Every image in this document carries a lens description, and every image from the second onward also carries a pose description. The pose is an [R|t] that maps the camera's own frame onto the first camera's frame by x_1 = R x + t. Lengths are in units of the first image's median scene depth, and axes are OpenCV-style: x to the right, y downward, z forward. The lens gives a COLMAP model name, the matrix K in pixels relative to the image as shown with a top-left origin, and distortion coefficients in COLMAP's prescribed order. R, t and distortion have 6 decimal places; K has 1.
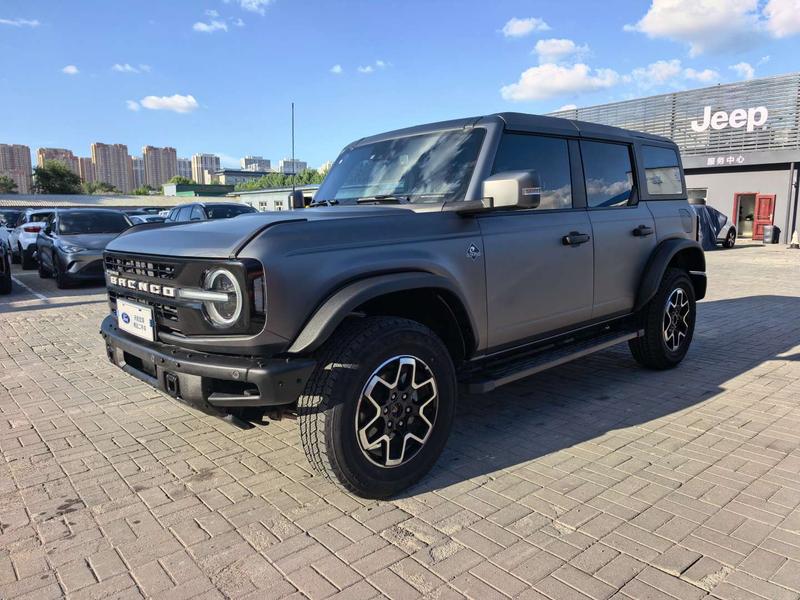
lens RADIAL K [[581.3, 0, 404.1], [0, 581.3, 299.7], [0, 0, 1]] dist [-0.002501, -0.000351]
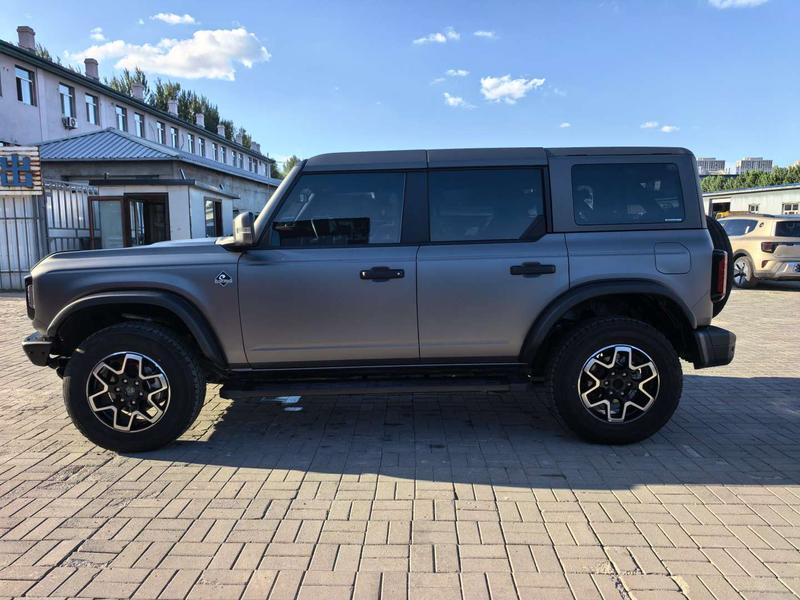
lens RADIAL K [[581.3, 0, 404.1], [0, 581.3, 299.7], [0, 0, 1]] dist [-0.002501, -0.000351]
pose [[0.742164, 0.091484, -0.663945, 0.975979], [-0.097713, 0.994825, 0.027851, -0.090966], [0.663057, 0.044206, 0.747263, 0.284899]]
